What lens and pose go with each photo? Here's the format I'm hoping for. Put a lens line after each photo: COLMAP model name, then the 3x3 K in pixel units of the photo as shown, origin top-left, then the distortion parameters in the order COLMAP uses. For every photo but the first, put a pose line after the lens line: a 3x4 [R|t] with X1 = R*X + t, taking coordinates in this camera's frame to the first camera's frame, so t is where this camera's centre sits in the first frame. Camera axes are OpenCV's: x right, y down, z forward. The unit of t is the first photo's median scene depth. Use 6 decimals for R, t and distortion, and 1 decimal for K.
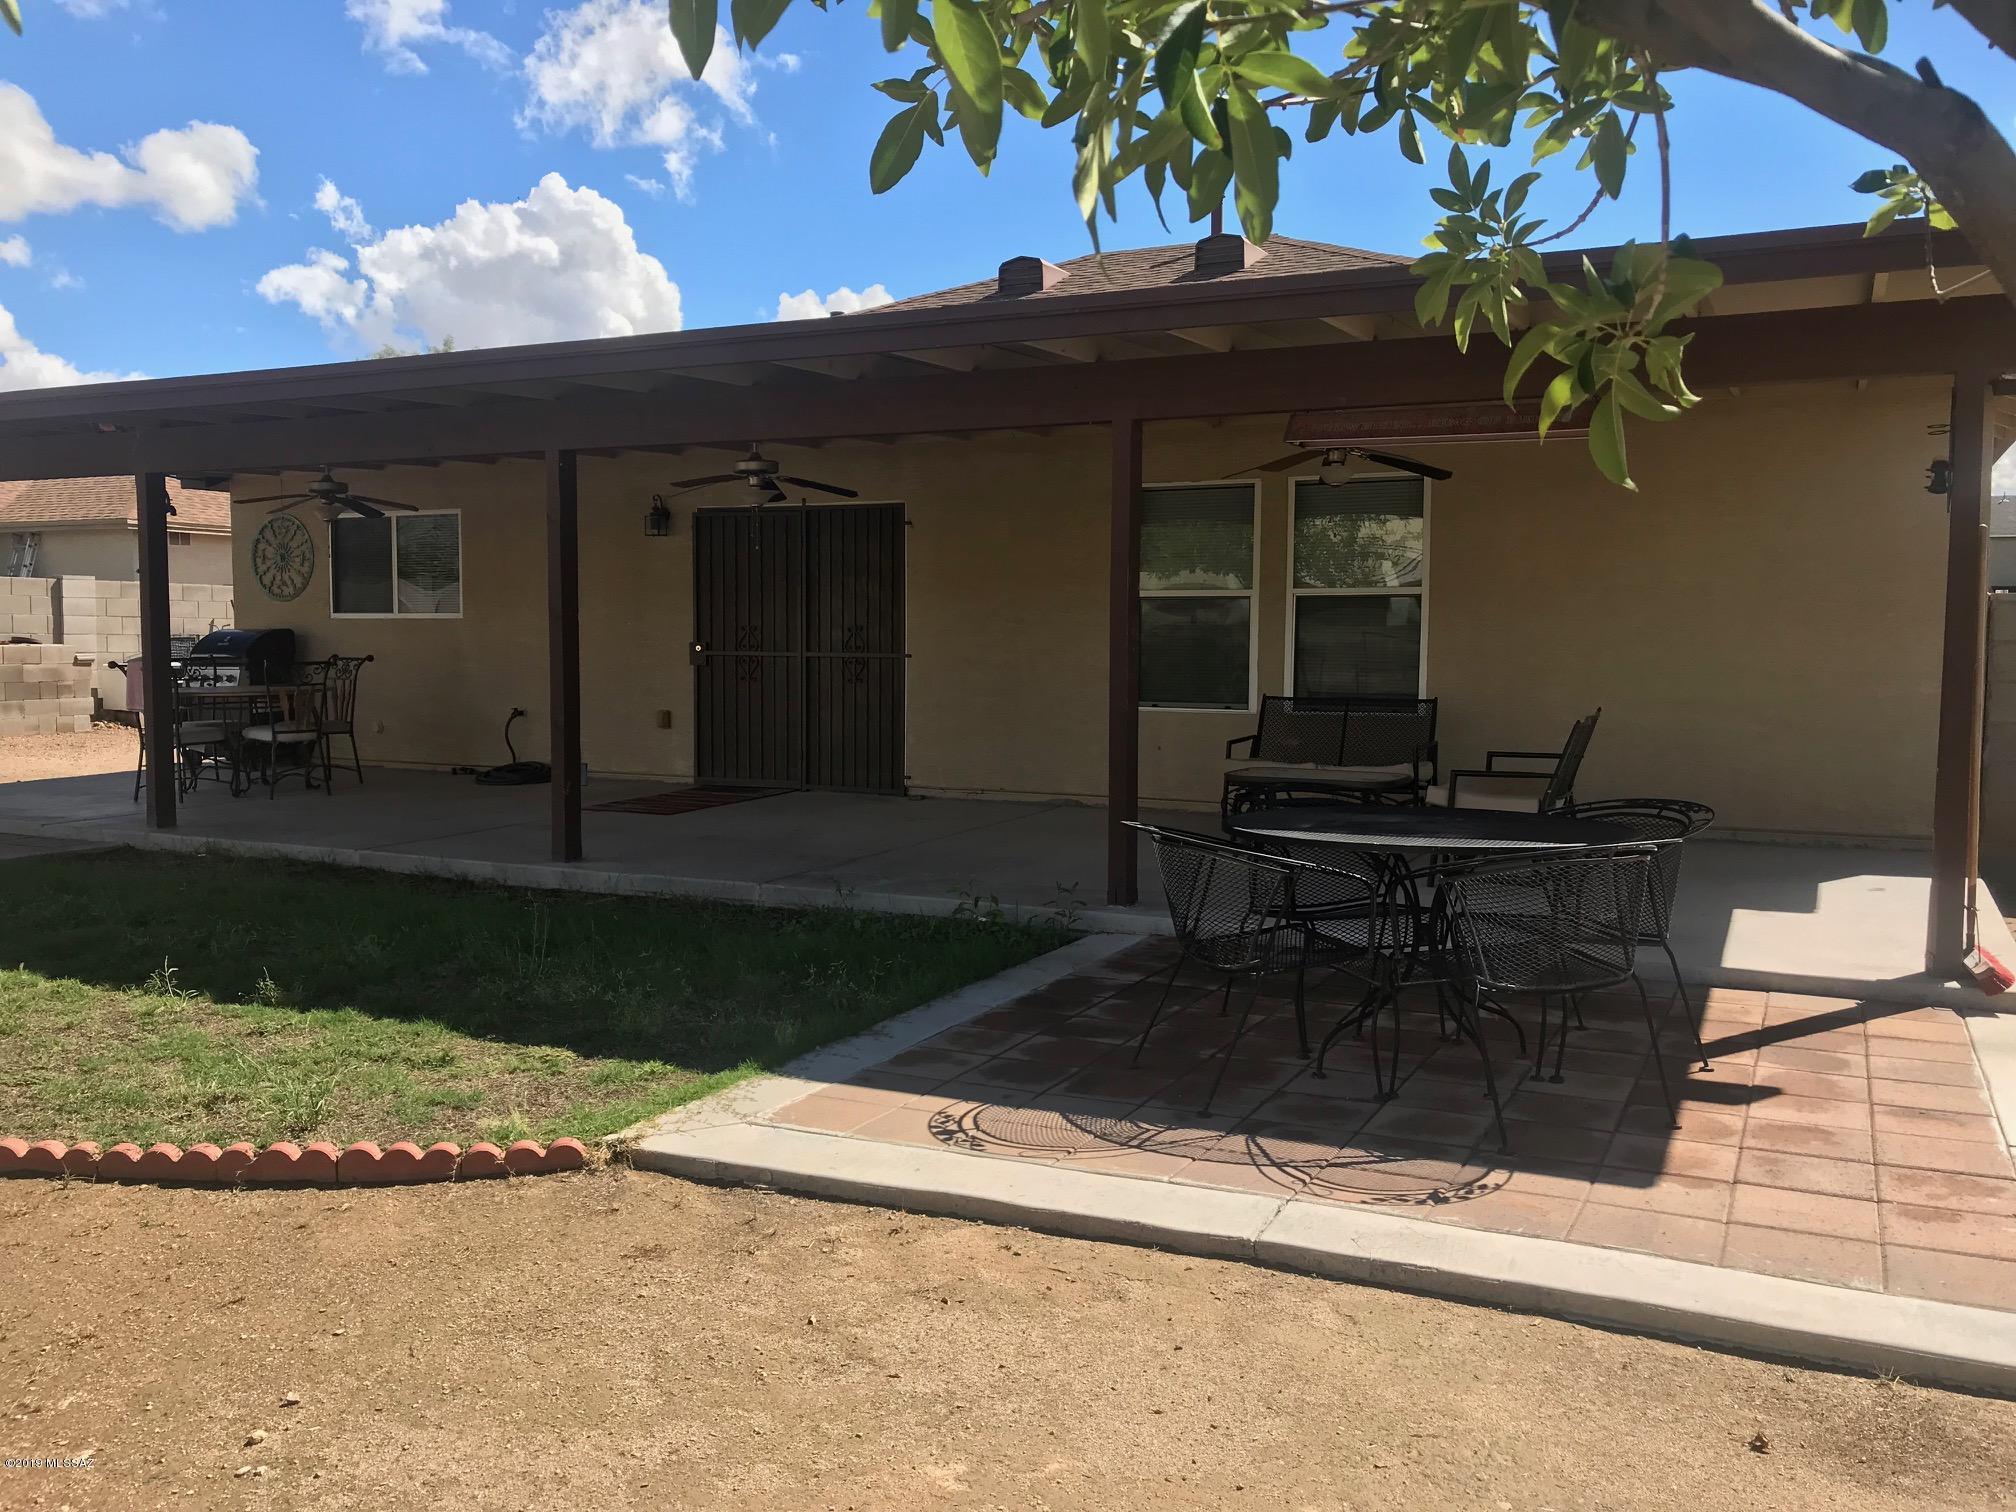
lens RADIAL K [[1675.8, 0, 1016.5], [0, 1675.8, 755.5], [0, 0, 1]] dist [0.046399, -0.043118]
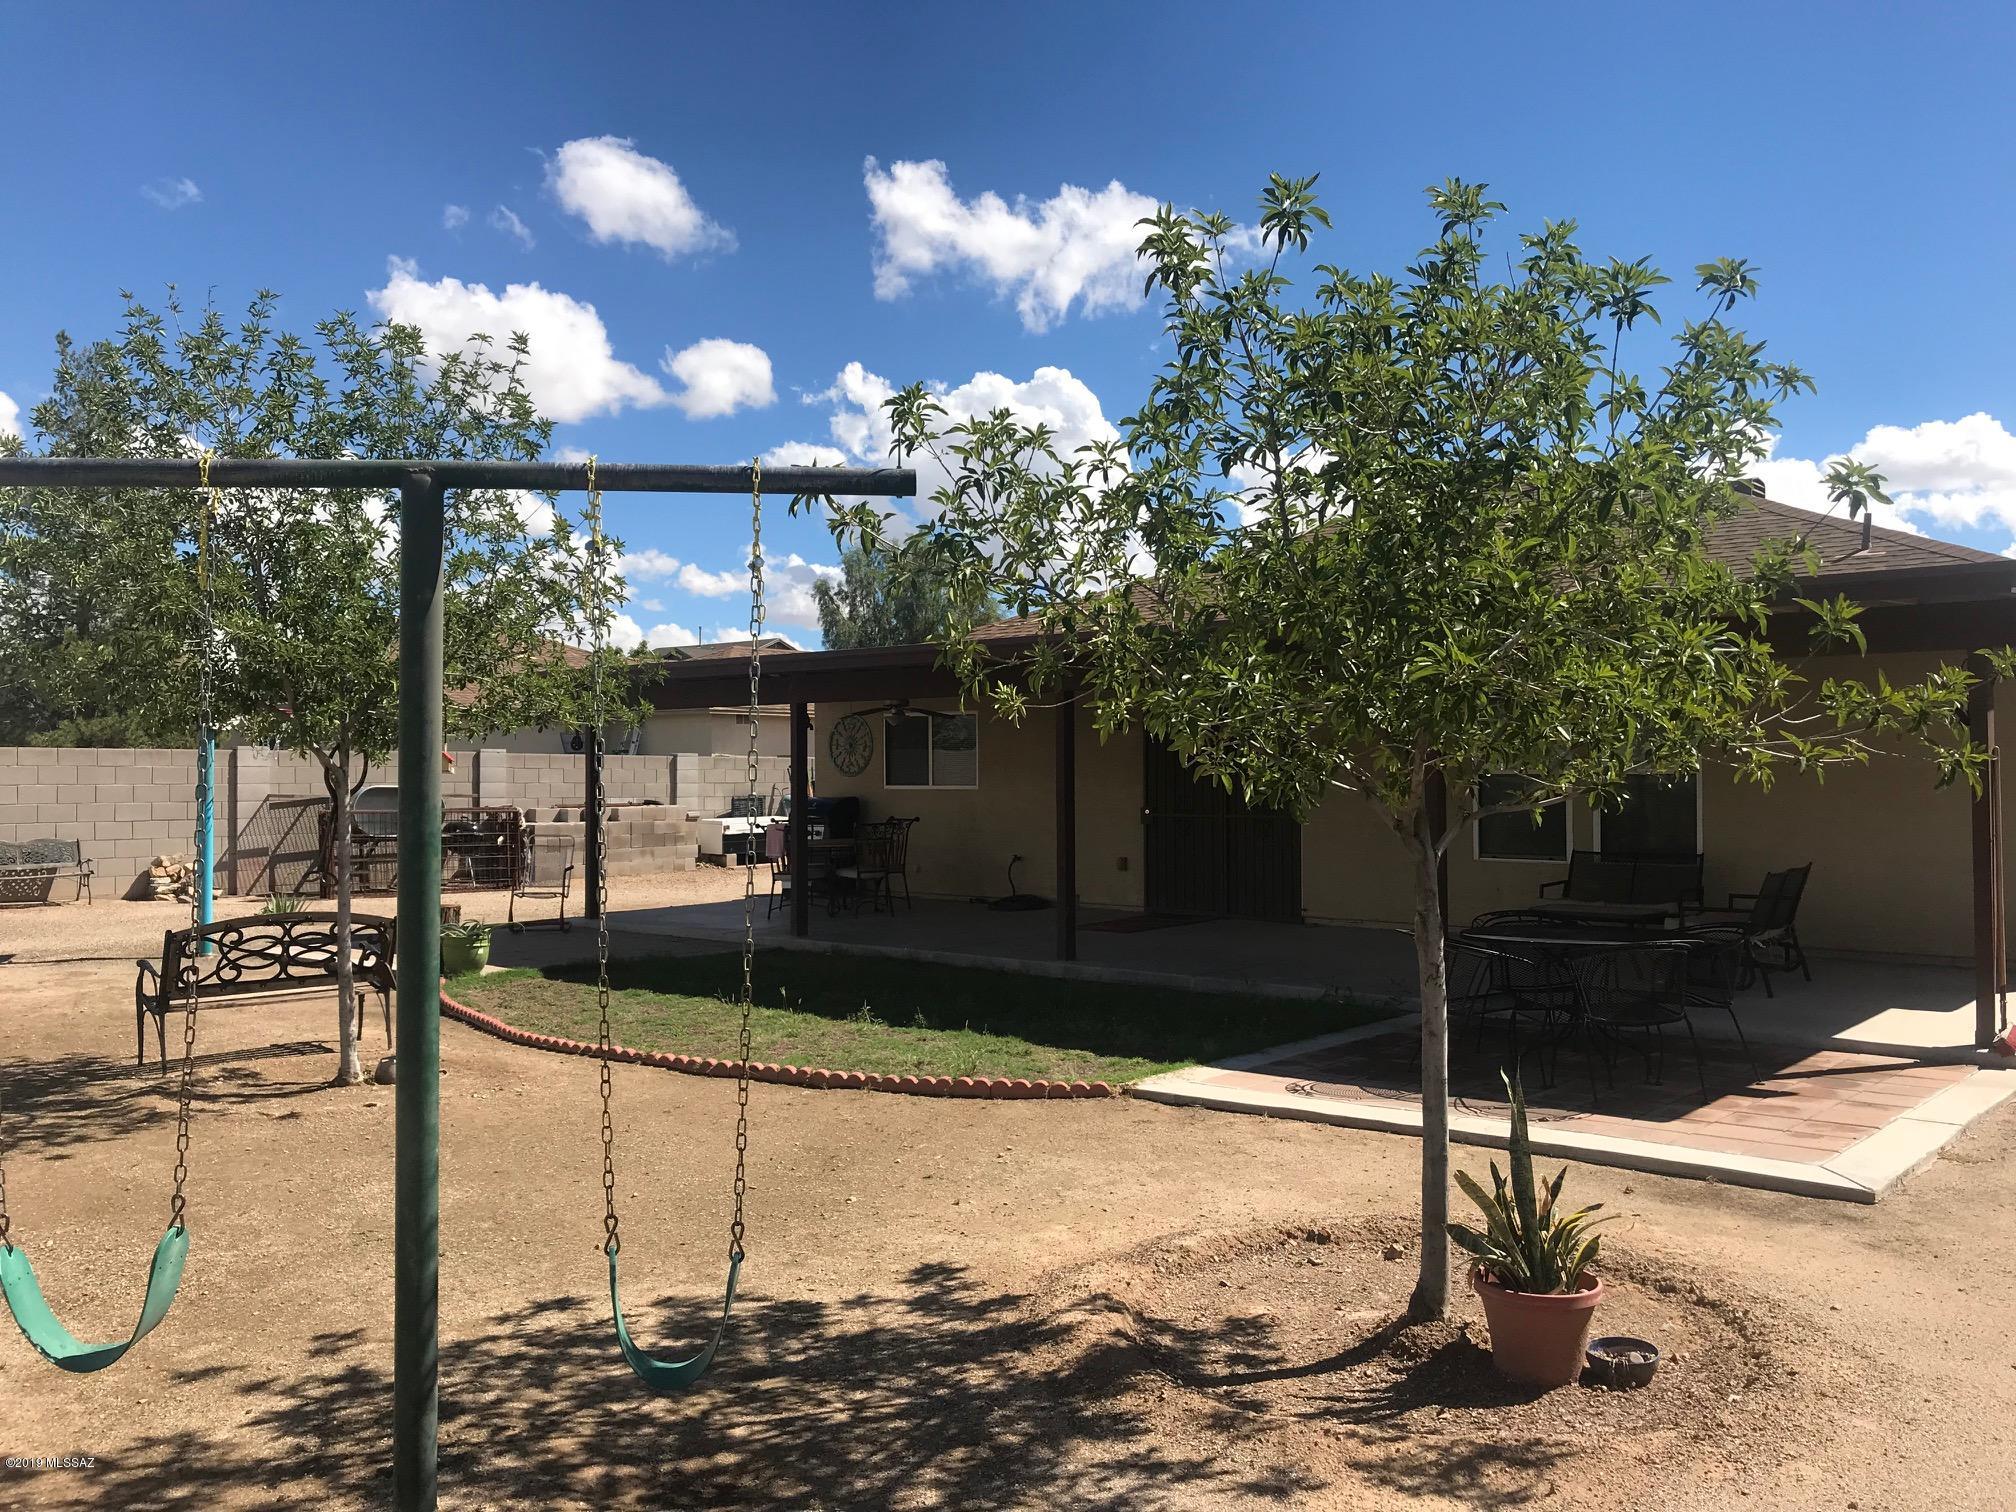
lens RADIAL K [[1675.8, 0, 1023.7], [0, 1675.8, 746.1], [0, 0, 1]] dist [0.046399, -0.043118]
pose [[0.968898, -0.012077, -0.247167, 0.058540], [-0.009916, 0.996111, -0.087542, 0.003173], [0.247264, 0.087270, 0.965010, -0.404310]]
